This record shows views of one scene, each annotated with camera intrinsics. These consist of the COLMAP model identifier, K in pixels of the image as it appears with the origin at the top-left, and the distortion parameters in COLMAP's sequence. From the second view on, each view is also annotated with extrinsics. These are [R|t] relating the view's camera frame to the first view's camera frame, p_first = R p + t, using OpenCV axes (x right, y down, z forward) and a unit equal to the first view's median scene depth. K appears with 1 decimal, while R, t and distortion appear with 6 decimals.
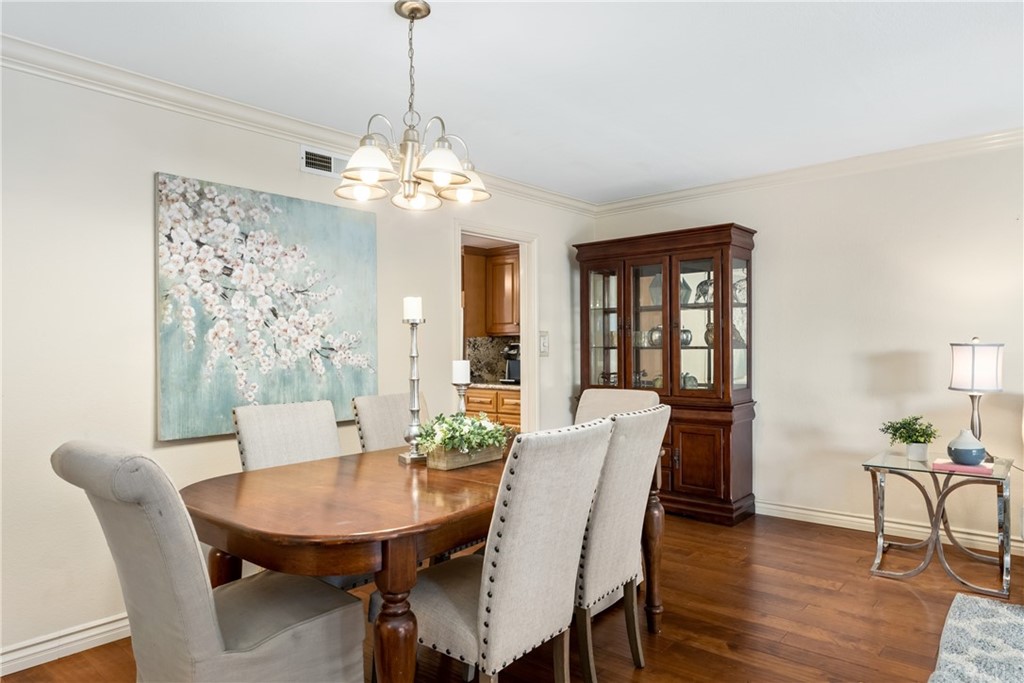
lens RADIAL K [[626.4, 0, 512.0], [0, 626.4, 341.5], [0, 0, 1]] dist [0.003185, 0.000334]
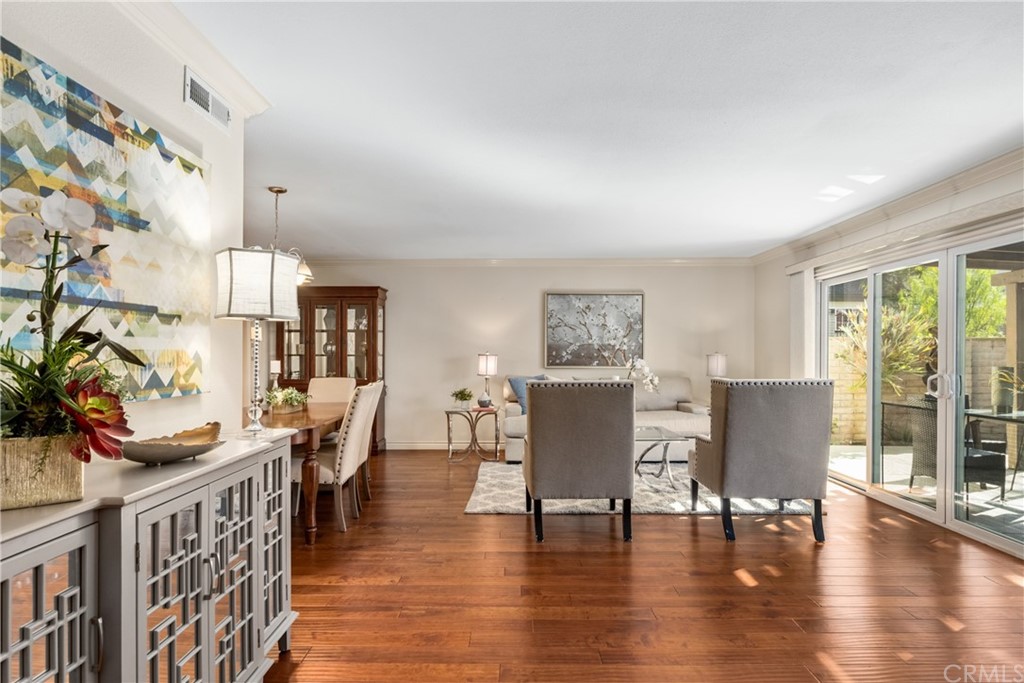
lens RADIAL K [[522.6, 0, 509.9], [0, 522.6, 356.7], [0, 0, 1]] dist [0.005345, 0.000035]
pose [[0.764791, 0.004754, 0.644260, -0.392078], [-0.010317, 0.999935, 0.004868, 0.002250], [-0.644195, -0.010370, 0.764791, -0.464616]]
